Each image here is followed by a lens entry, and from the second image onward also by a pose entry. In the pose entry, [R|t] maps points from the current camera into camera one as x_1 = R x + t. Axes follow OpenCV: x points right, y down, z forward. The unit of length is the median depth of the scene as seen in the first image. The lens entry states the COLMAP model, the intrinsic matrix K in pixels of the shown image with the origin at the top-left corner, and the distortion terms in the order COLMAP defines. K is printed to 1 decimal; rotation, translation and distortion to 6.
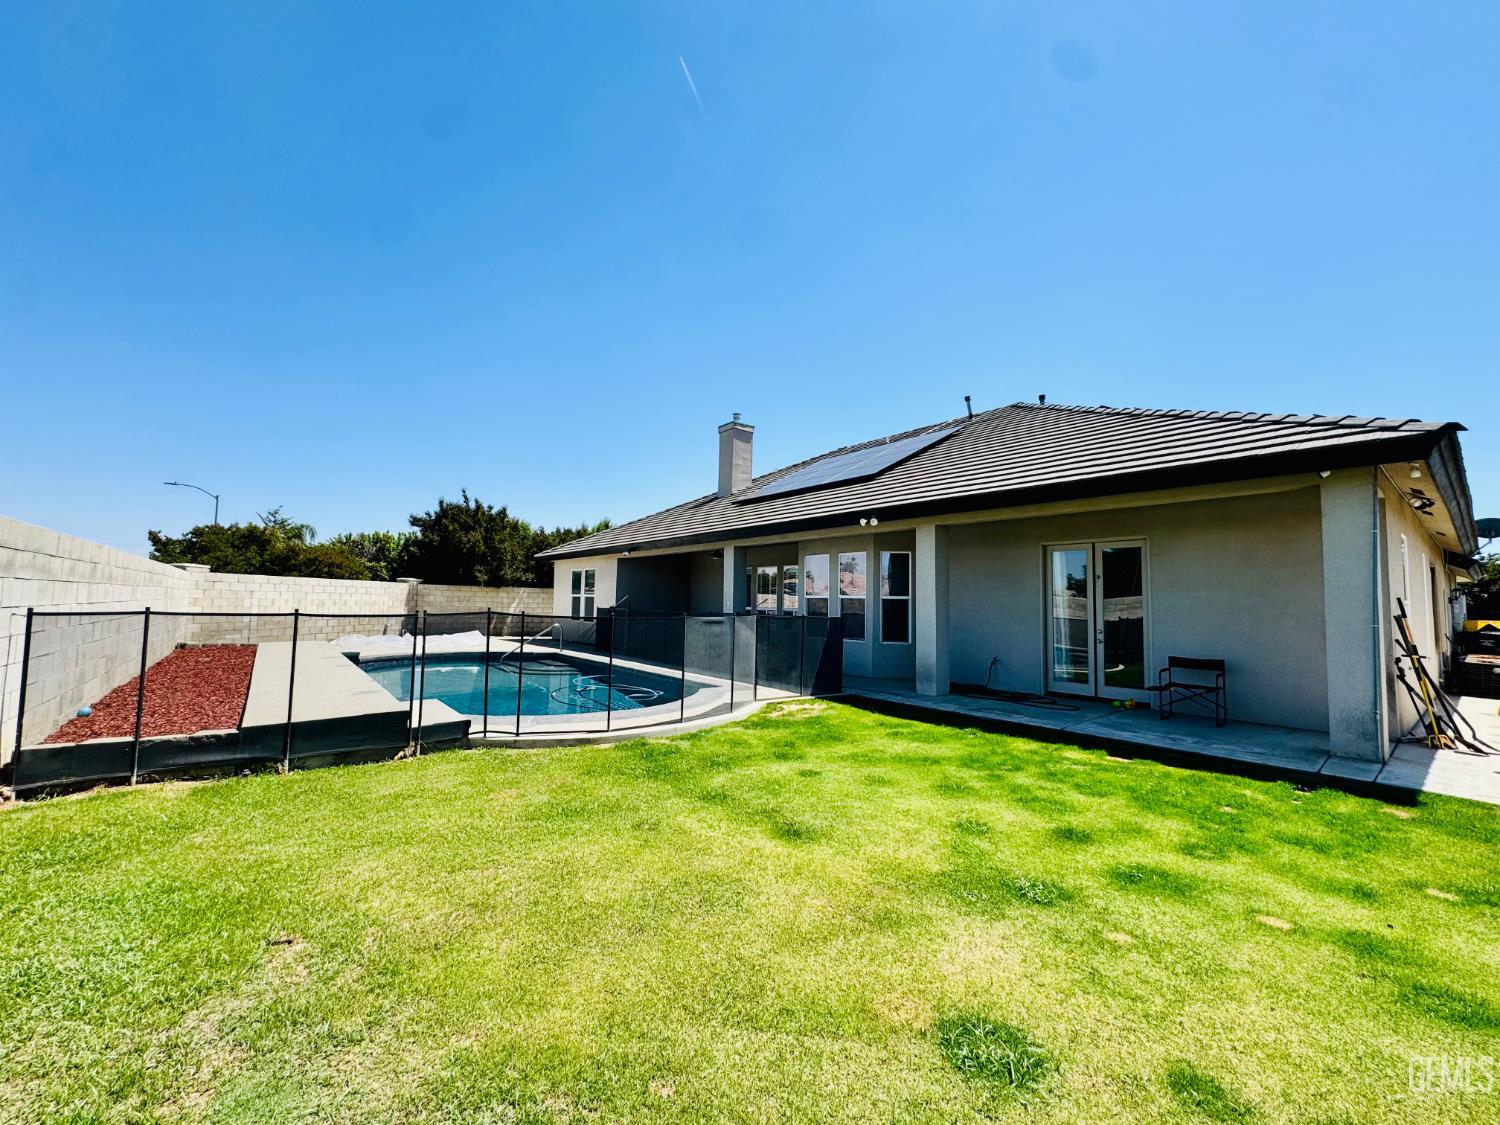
lens RADIAL K [[598.4, 0, 754.4], [0, 598.4, 564.9], [0, 0, 1]] dist [-0.002551, -0.000415]
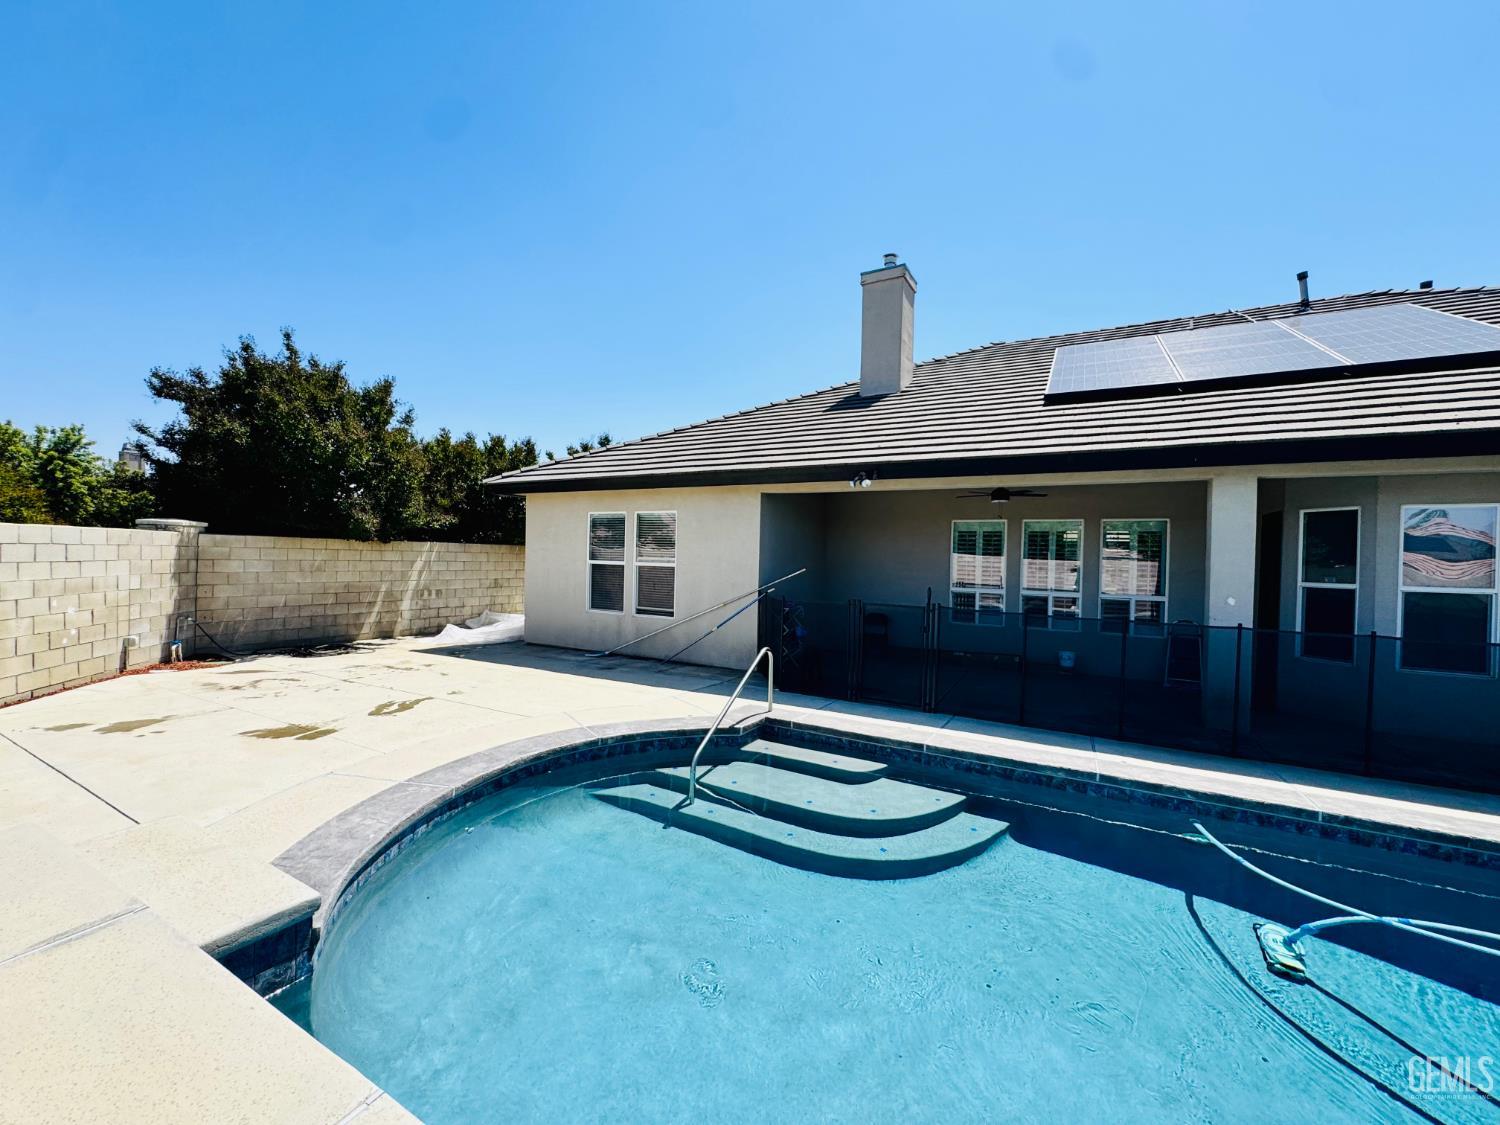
lens RADIAL K [[598.4, 0, 754.0], [0, 598.4, 565.6], [0, 0, 1]] dist [-0.002551, -0.000415]
pose [[0.925424, -0.001410, 0.378930, -0.350602], [-0.032425, 0.996031, 0.082895, 0.006521], [-0.377543, -0.089000, 0.921705, 0.446747]]
